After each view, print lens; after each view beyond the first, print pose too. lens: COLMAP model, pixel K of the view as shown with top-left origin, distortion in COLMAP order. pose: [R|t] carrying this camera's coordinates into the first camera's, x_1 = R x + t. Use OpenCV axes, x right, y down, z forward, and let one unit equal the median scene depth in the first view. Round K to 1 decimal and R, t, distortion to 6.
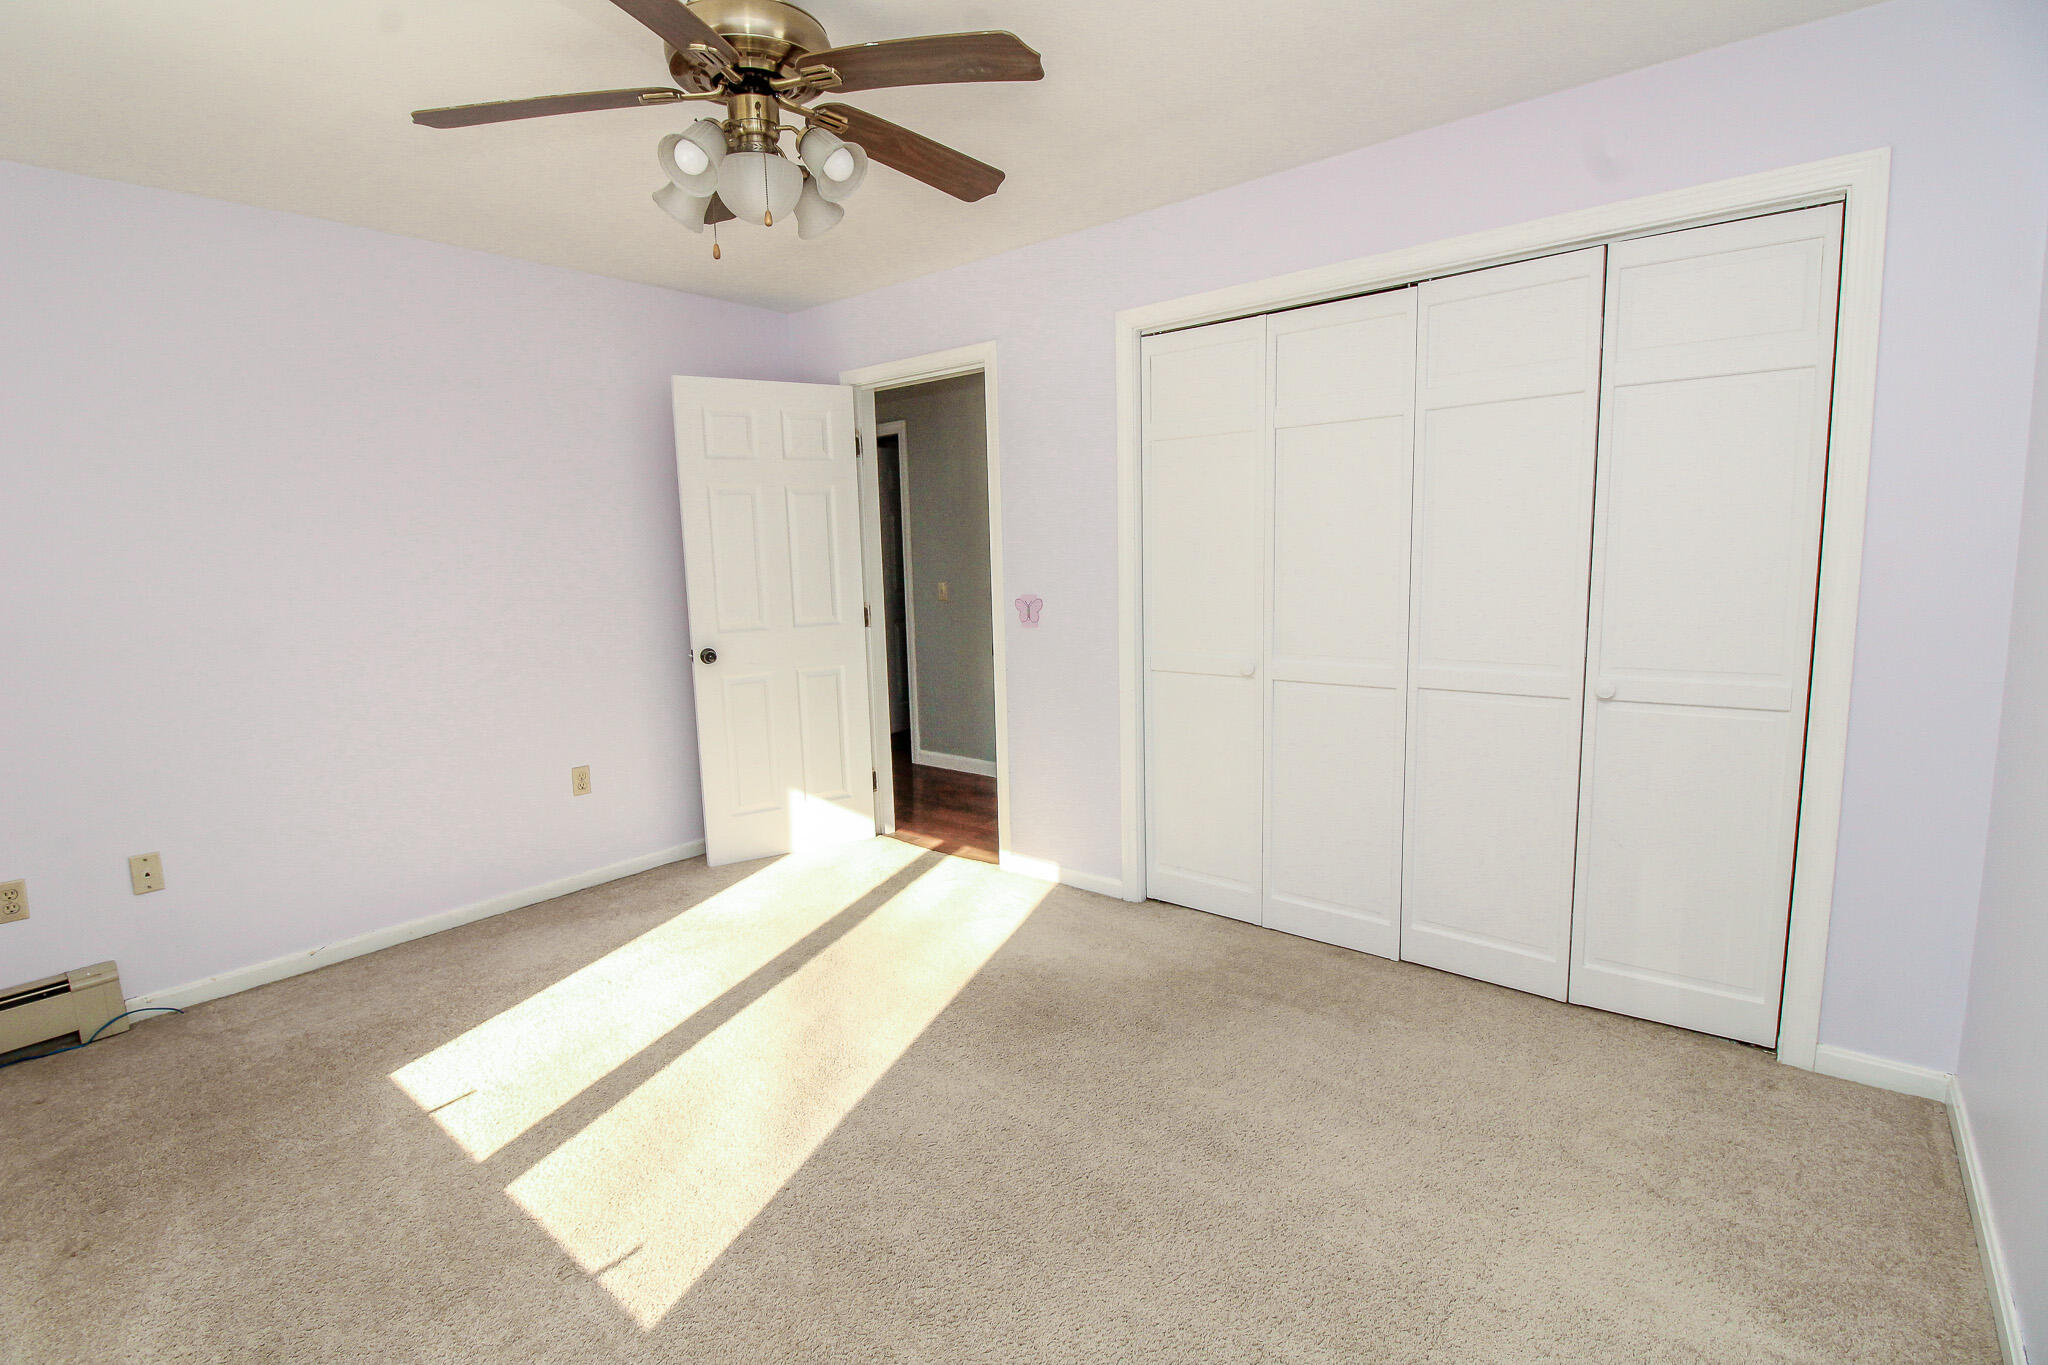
lens RADIAL K [[947.0, 0, 996.8], [0, 947.0, 678.0], [0, 0, 1]] dist [0.000665, -0.014307]
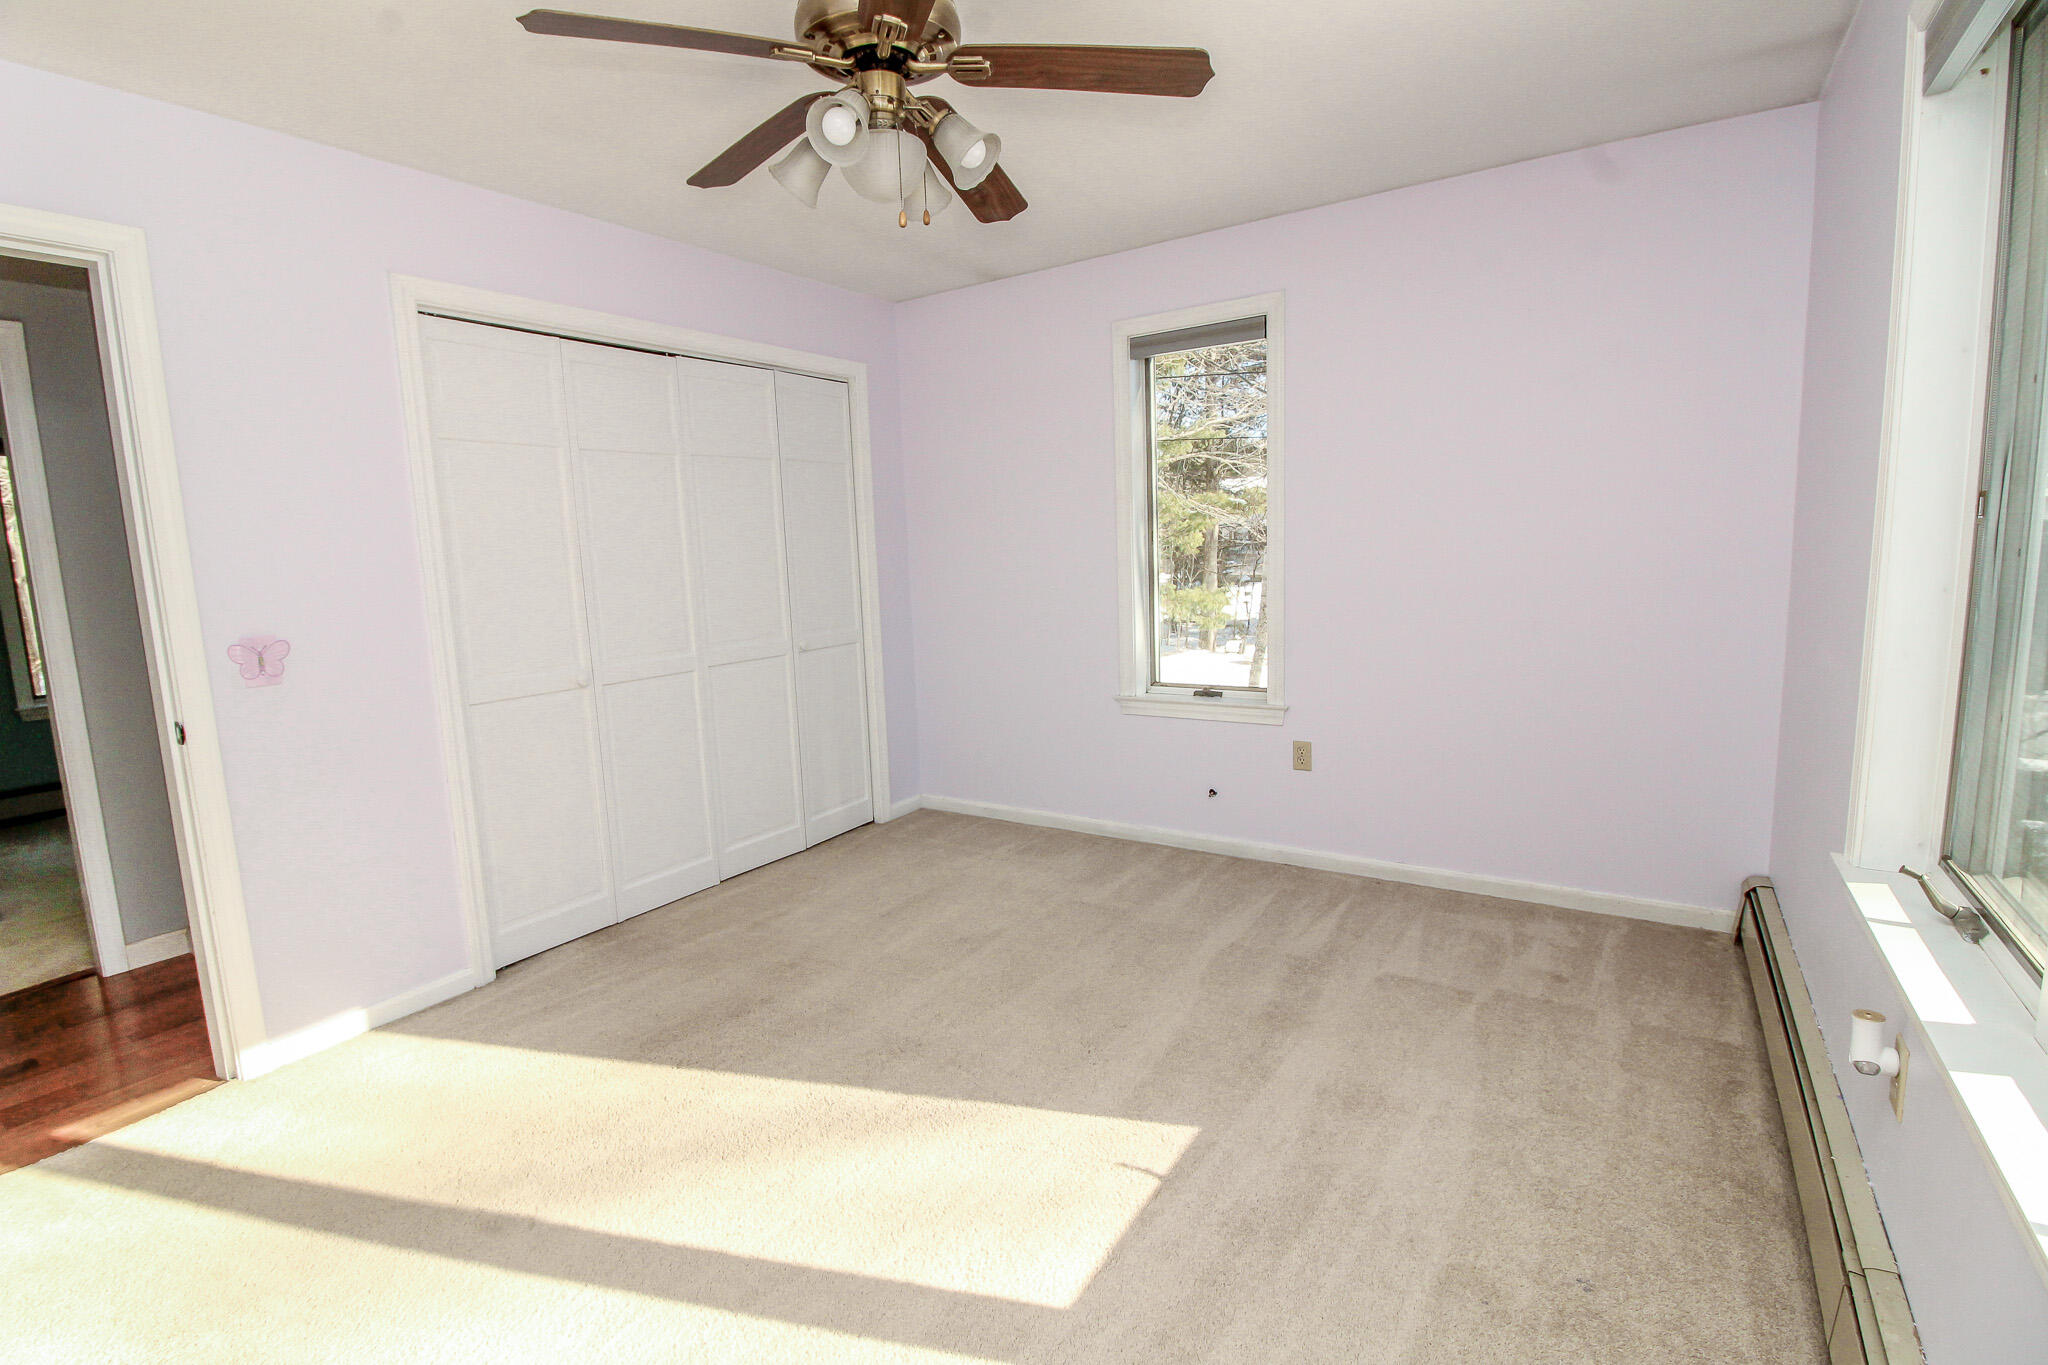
lens RADIAL K [[947.0, 0, 996.8], [0, 947.0, 678.0], [0, 0, 1]] dist [0.000665, -0.014307]
pose [[-0.107838, -0.107303, 0.988361, -0.779250], [0.177126, 0.976179, 0.125306, -0.058616], [-0.978262, 0.188577, -0.086263, 0.640445]]
